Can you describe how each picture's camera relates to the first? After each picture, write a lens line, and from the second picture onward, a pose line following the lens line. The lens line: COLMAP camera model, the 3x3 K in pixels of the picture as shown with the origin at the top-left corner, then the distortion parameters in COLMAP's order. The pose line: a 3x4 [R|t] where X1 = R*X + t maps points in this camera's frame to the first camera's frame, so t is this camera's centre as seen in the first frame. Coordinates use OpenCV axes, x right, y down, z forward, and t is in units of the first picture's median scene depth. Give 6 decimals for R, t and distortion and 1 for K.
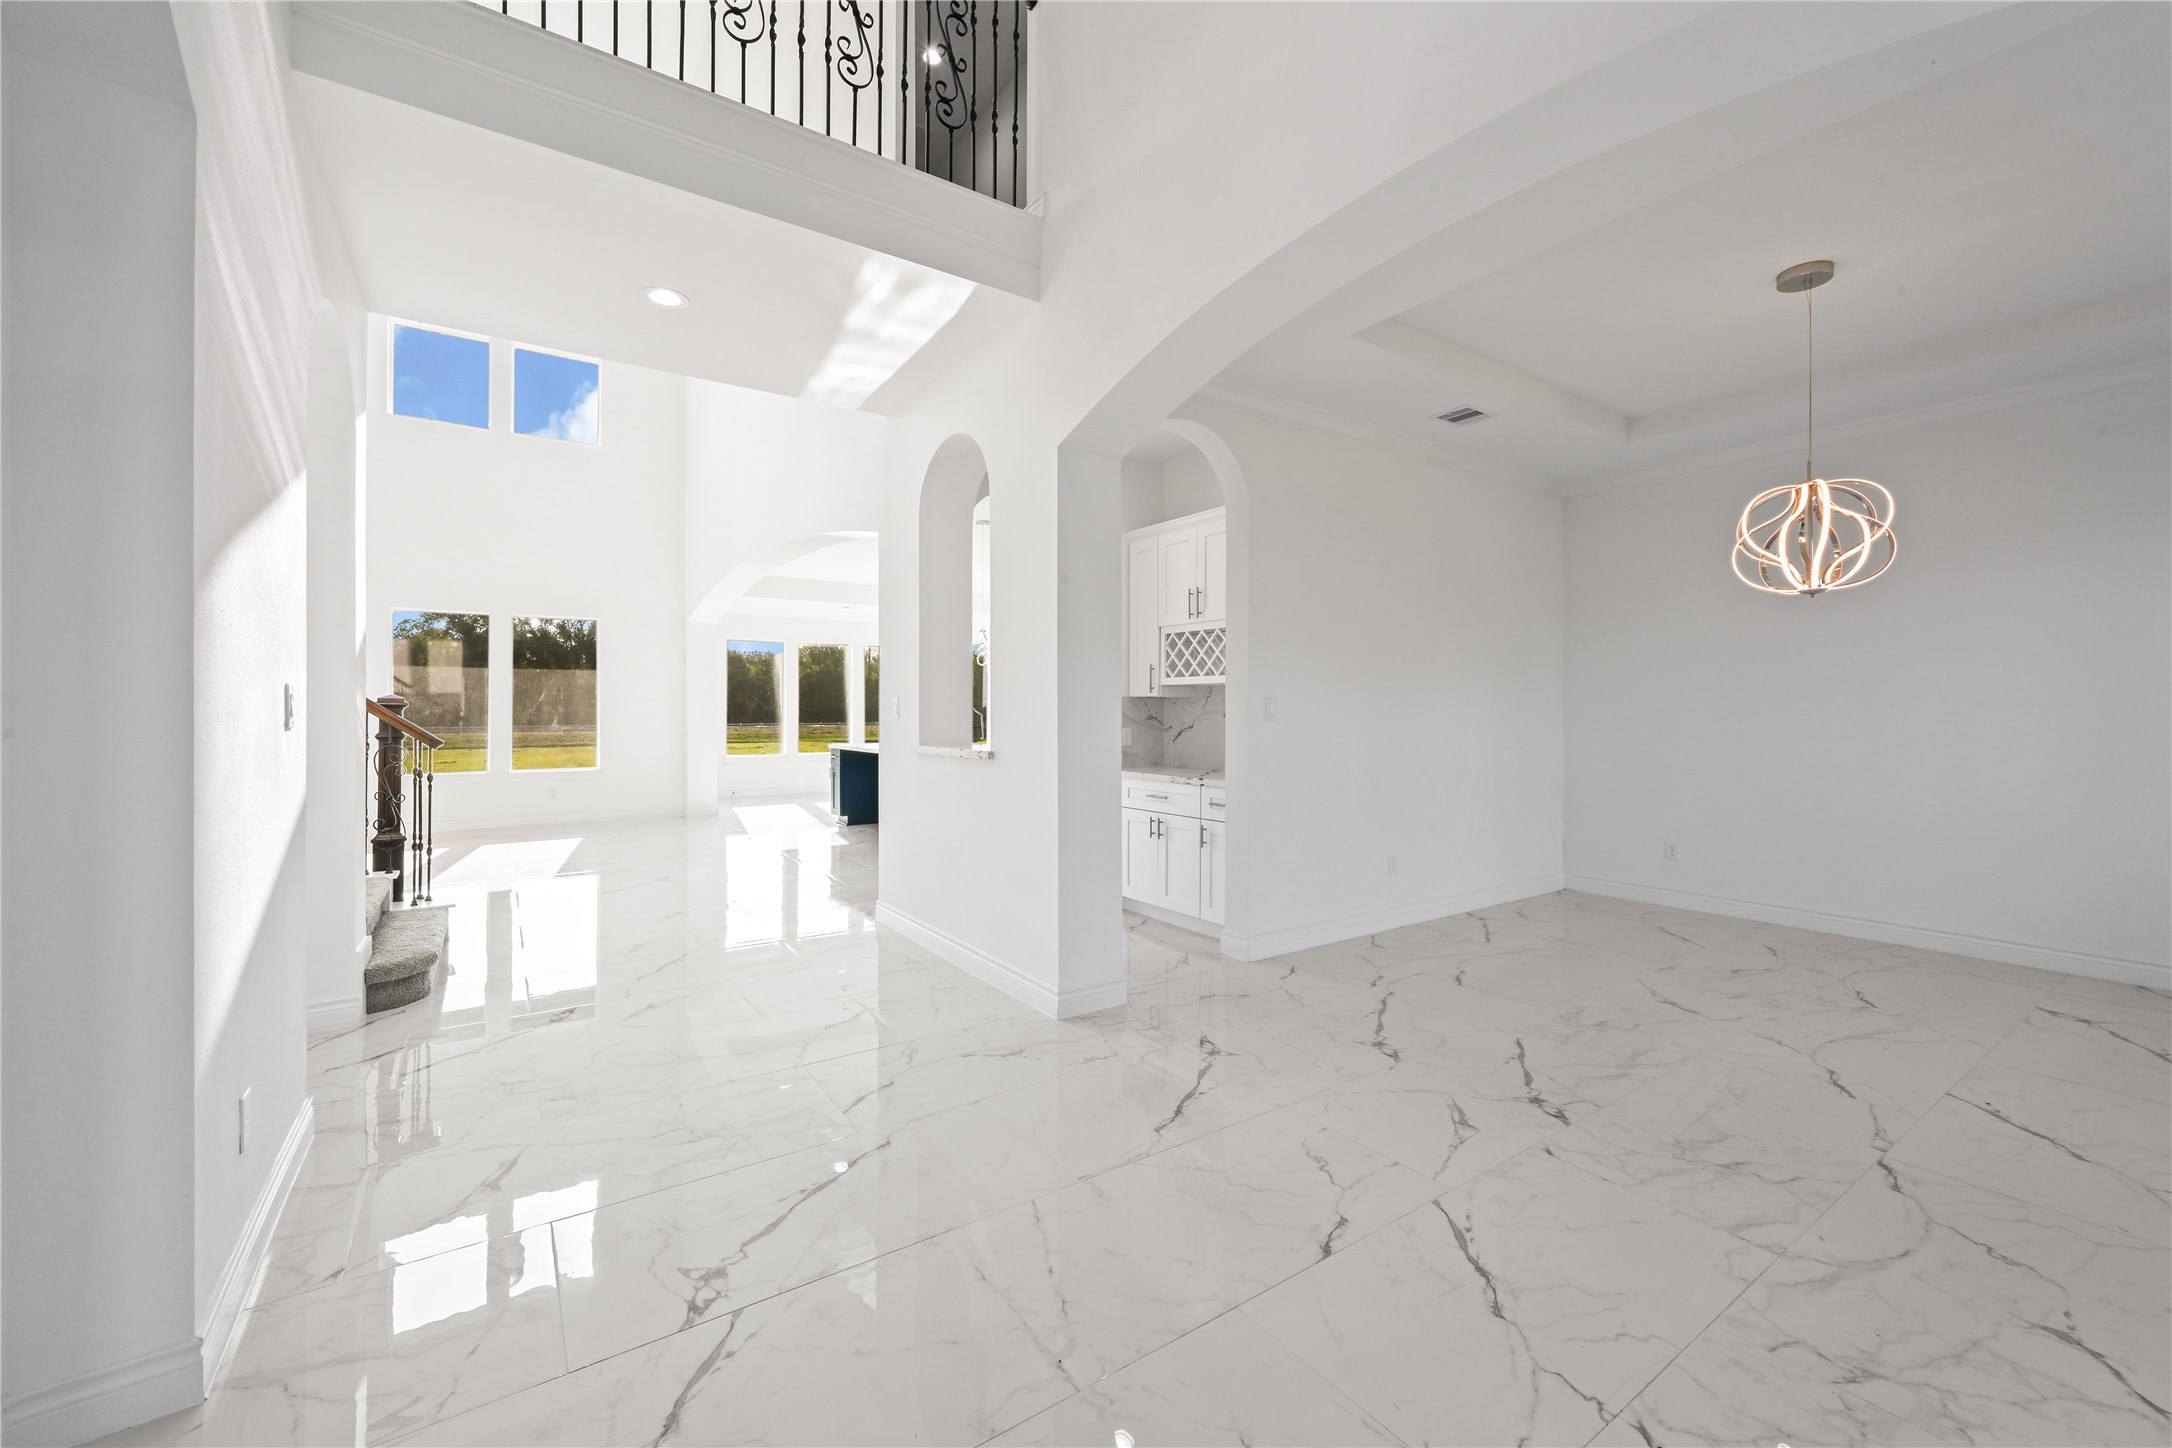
lens RADIAL K [[859.9, 0, 1086.0], [0, 859.9, 724.0], [0, 0, 1]] dist [0.000183, -0.000008]
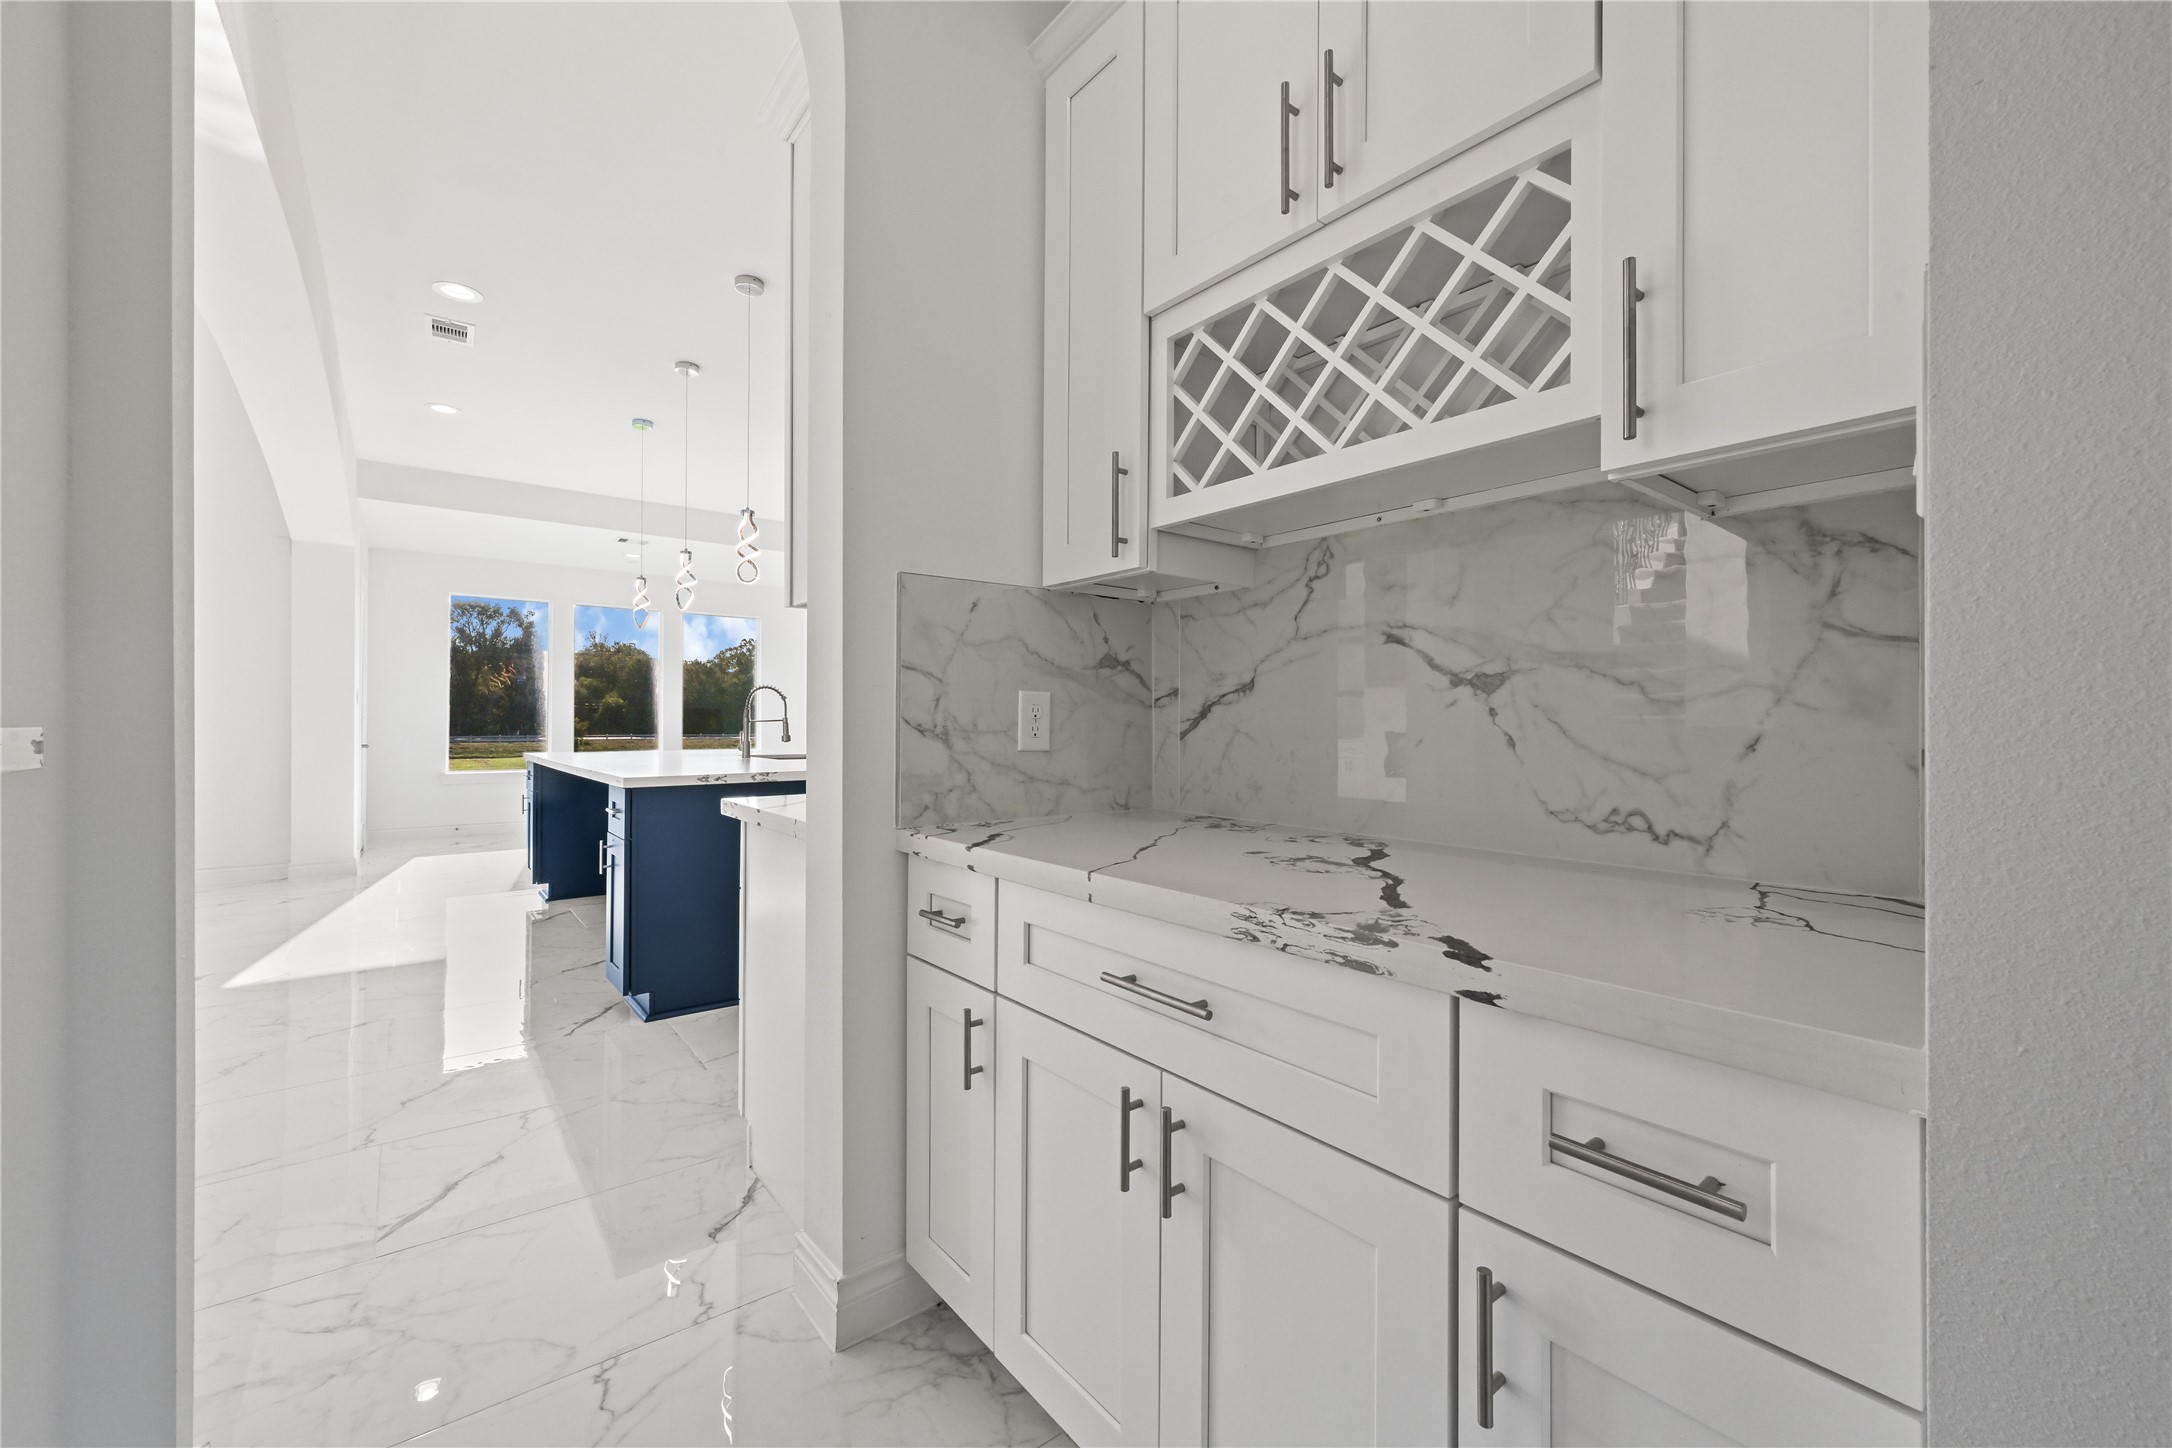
lens RADIAL K [[859.9, 0, 1086.0], [0, 859.9, 724.0], [0, 0, 1]] dist [0.000183, -0.000008]
pose [[0.997547, 0.003390, 0.069924, 0.047030], [-0.002384, 0.999893, -0.014459, 0.021232], [-0.069966, 0.014257, 0.997447, 0.730814]]
